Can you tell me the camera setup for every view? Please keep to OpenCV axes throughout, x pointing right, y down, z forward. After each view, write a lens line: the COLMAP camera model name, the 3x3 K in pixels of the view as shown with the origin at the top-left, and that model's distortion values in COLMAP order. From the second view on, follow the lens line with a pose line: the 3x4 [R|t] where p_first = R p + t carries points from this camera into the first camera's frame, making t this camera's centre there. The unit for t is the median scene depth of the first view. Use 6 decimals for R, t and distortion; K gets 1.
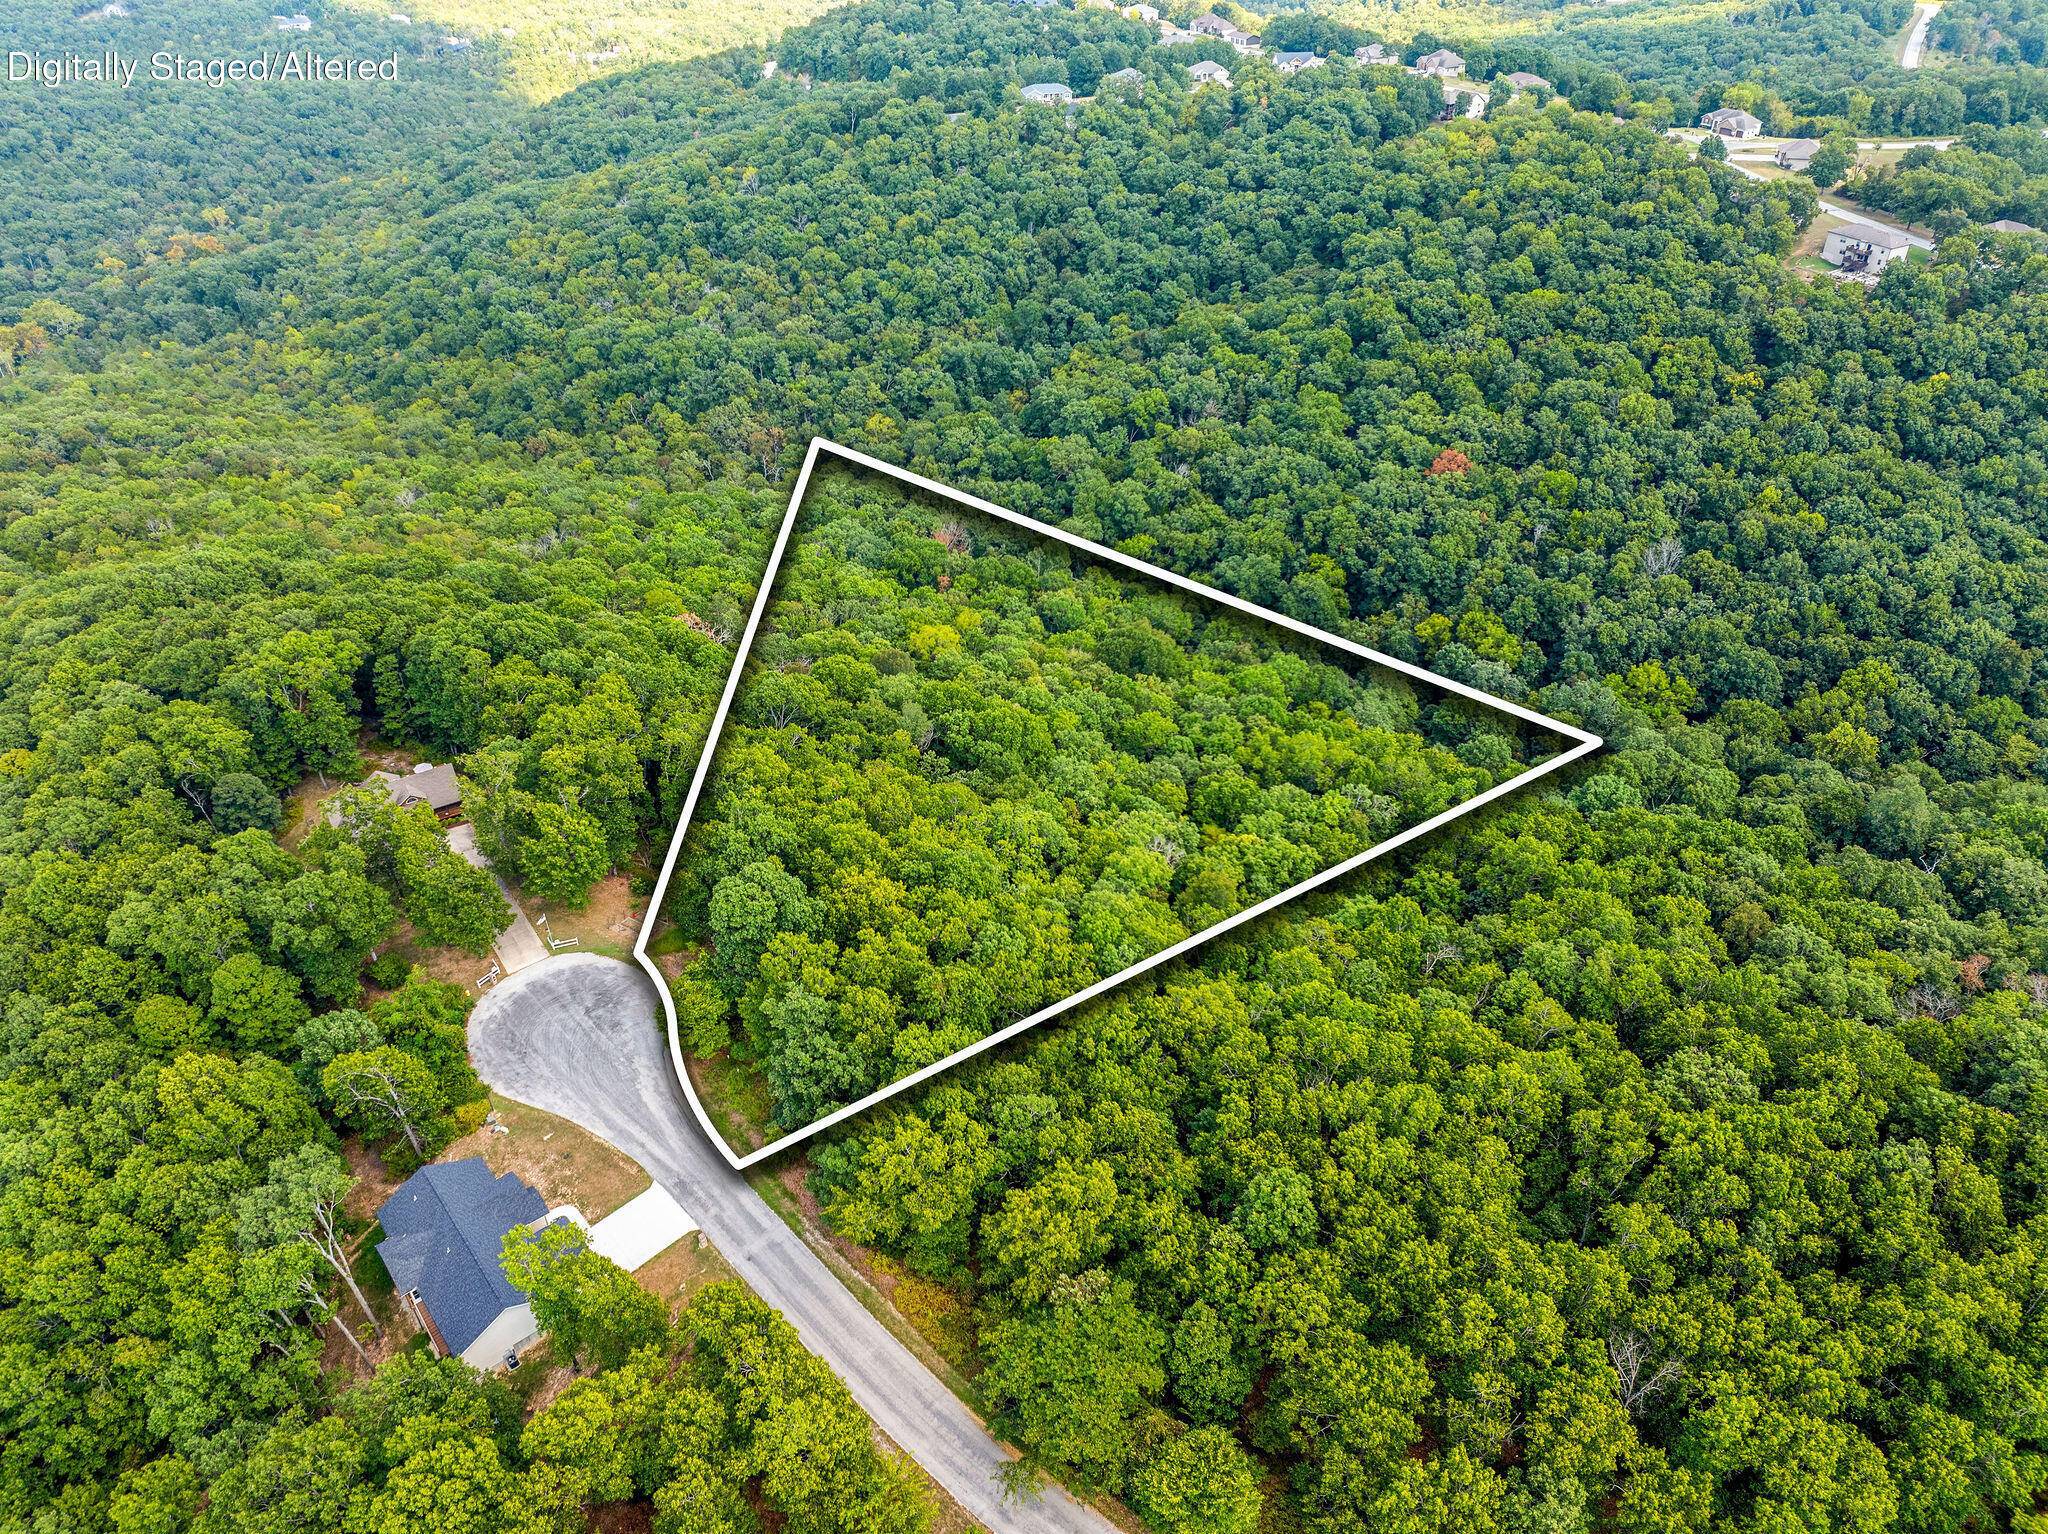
lens RADIAL K [[1441.5, 0, 1023.1], [0, 1441.5, 761.0], [0, 0, 1]] dist [-0.032688, -0.010058]
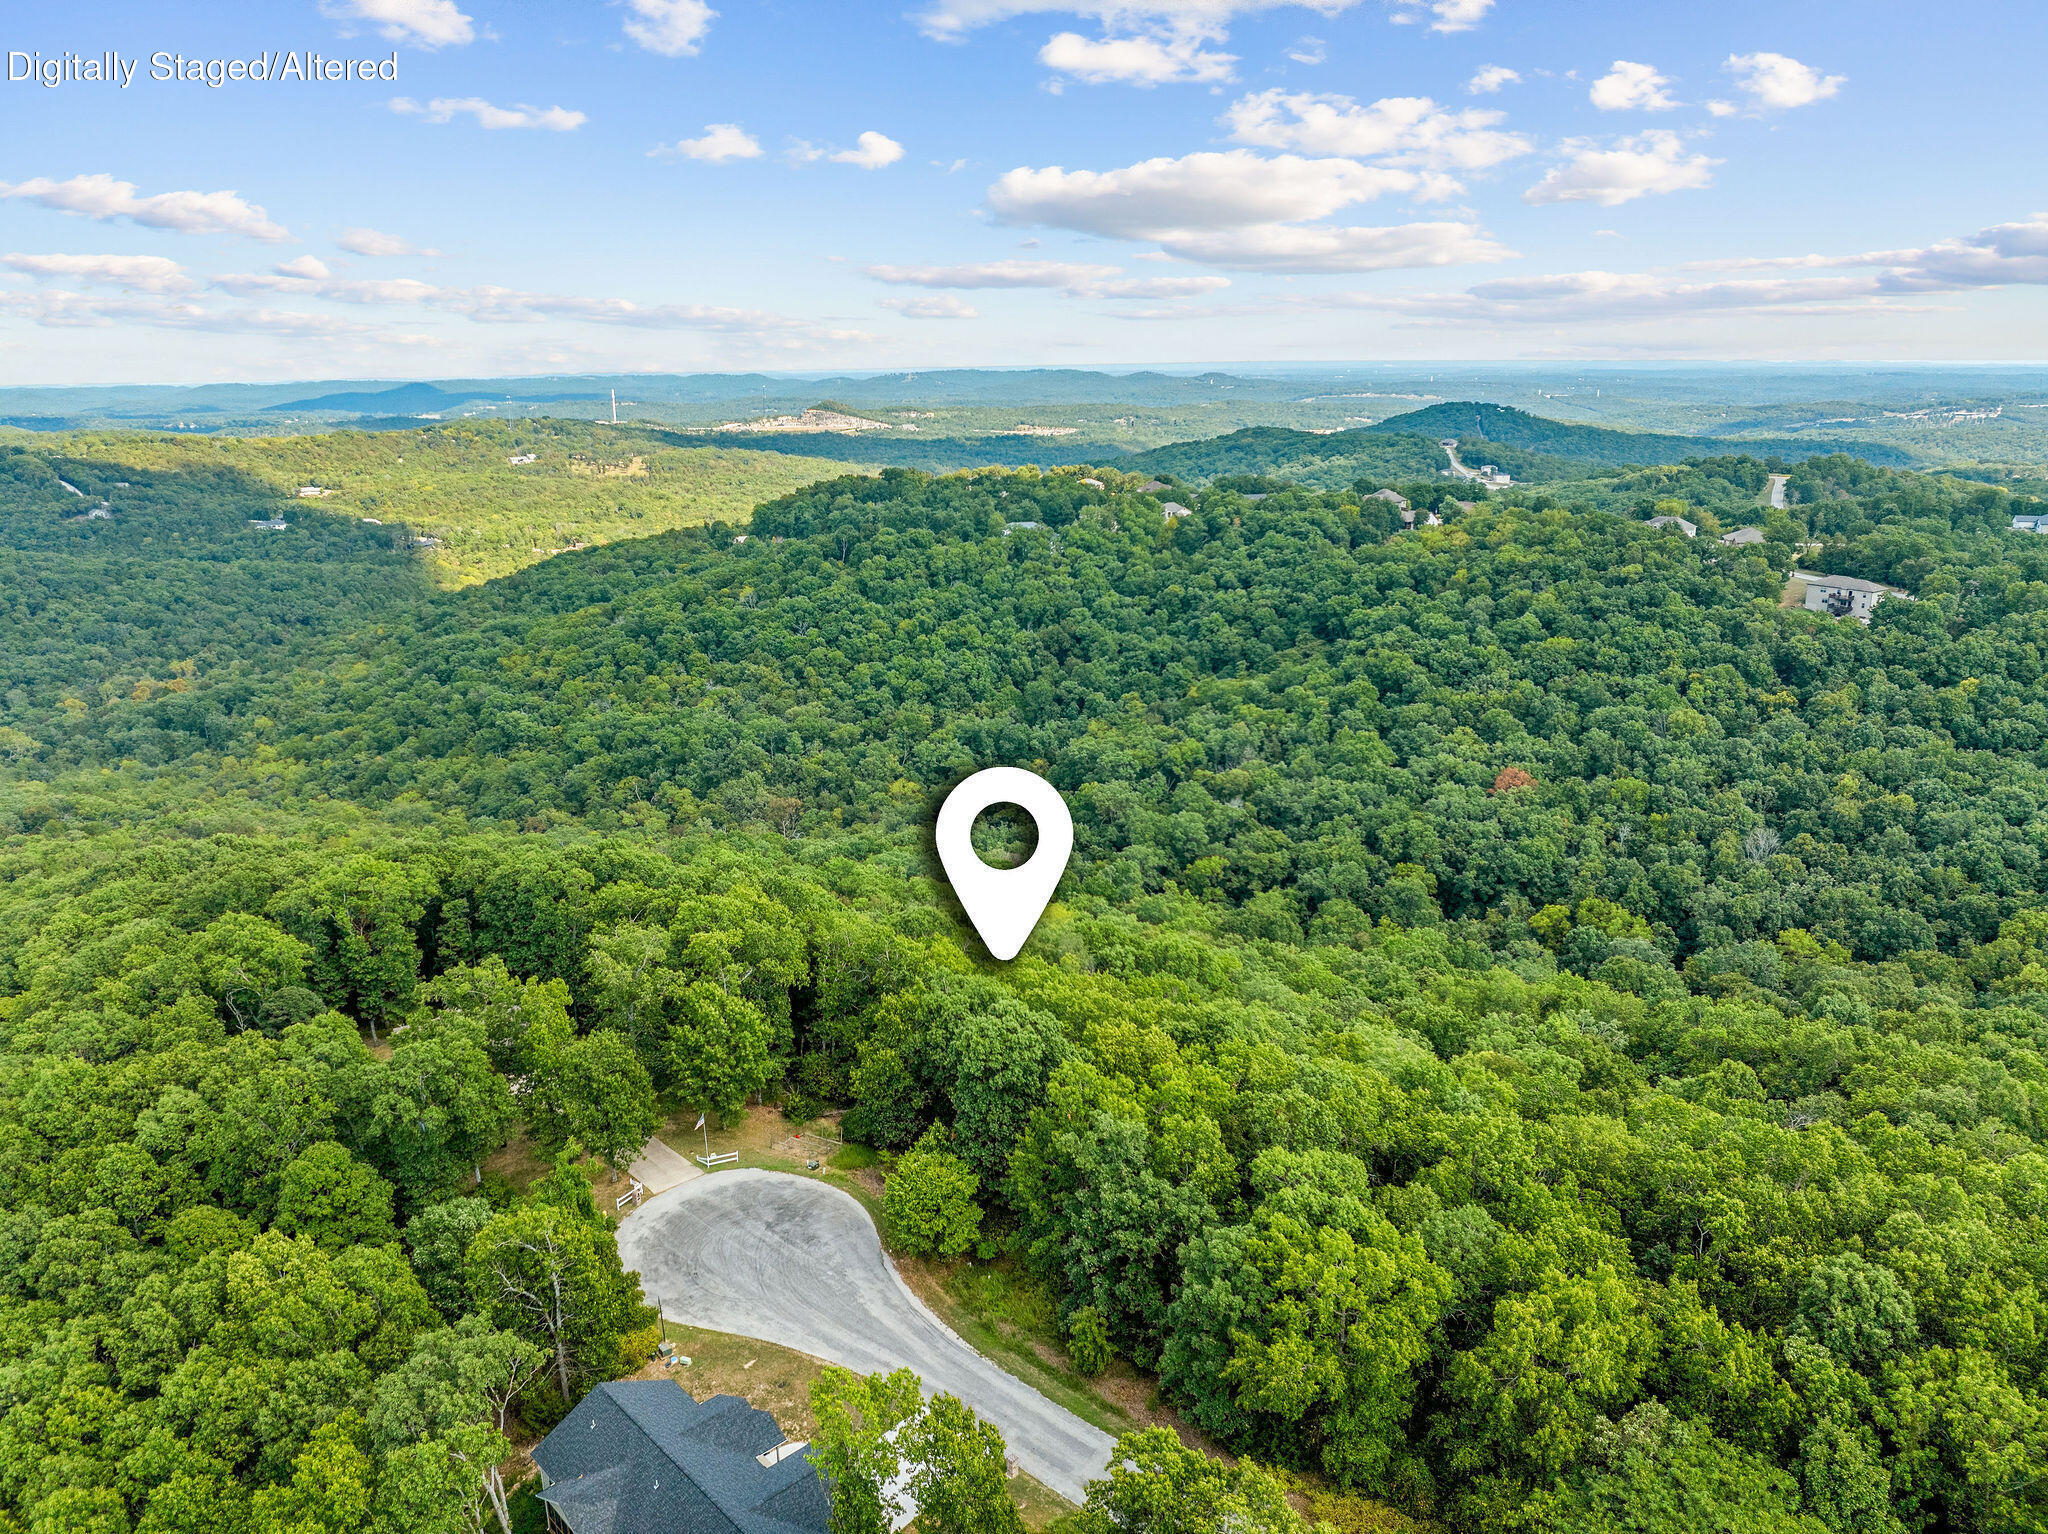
lens RADIAL K [[1441.5, 0, 1023.1], [0, 1441.5, 761.0], [0, 0, 1]] dist [-0.032688, -0.010058]
pose [[0.997455, -0.018470, 0.068871, -0.090268], [0.040799, 0.939970, -0.338808, 0.085930], [-0.058479, 0.340756, 0.938331, 0.079009]]
